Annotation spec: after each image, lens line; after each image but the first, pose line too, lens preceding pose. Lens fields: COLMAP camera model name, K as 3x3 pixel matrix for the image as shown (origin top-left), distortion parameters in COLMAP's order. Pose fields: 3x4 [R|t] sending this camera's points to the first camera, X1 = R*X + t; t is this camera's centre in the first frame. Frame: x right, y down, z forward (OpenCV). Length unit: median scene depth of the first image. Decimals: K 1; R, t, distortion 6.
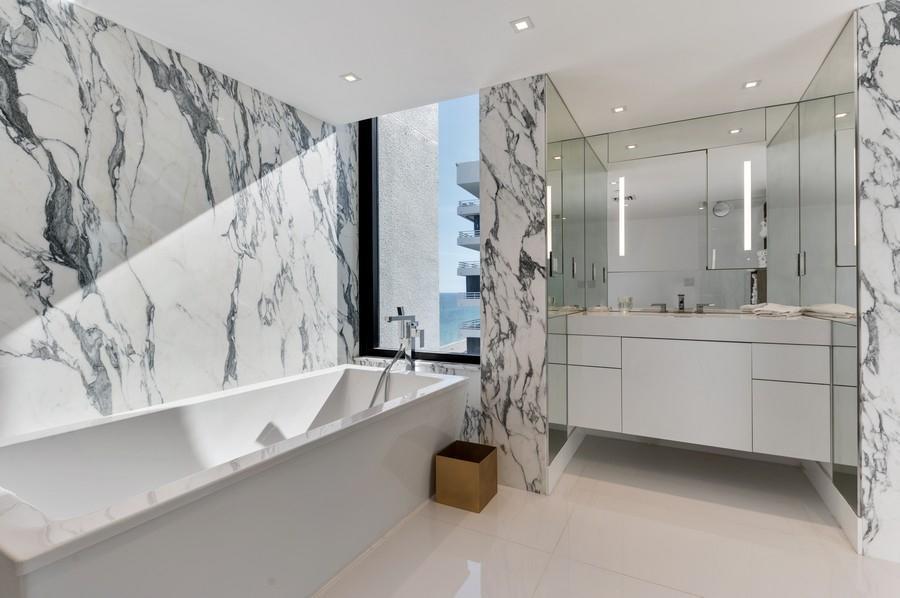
lens RADIAL K [[429.3, 0, 451.4], [0, 429.3, 294.4], [0, 0, 1]] dist [0.015252, -0.000593]
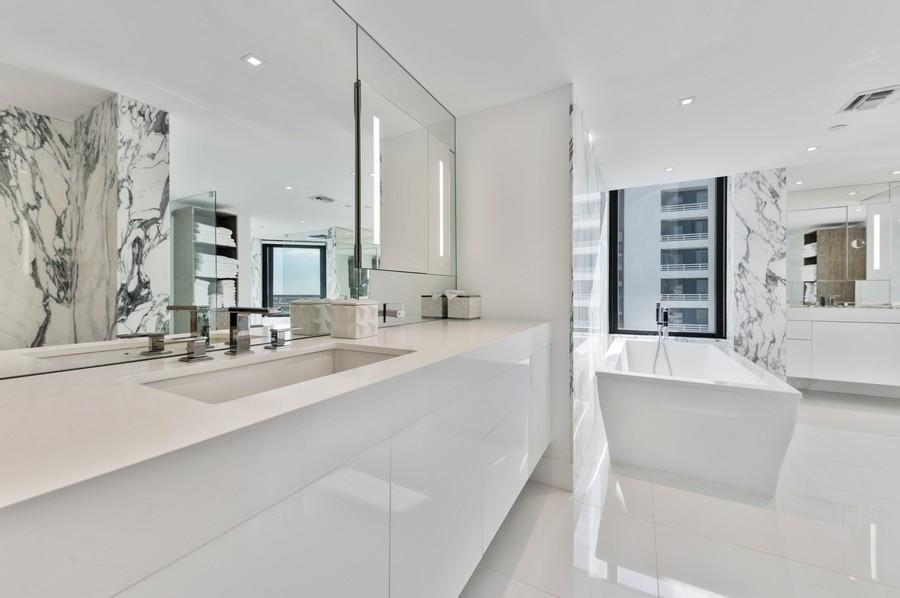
lens RADIAL K [[354.5, 0, 447.8], [0, 354.5, 297.7], [0, 0, 1]] dist [0.001845, 0.000029]
pose [[0.999788, 0.003470, -0.020317, -1.074184], [-0.003306, 0.999962, 0.008103, 0.002702], [0.020345, -0.008034, 0.999761, -0.437031]]
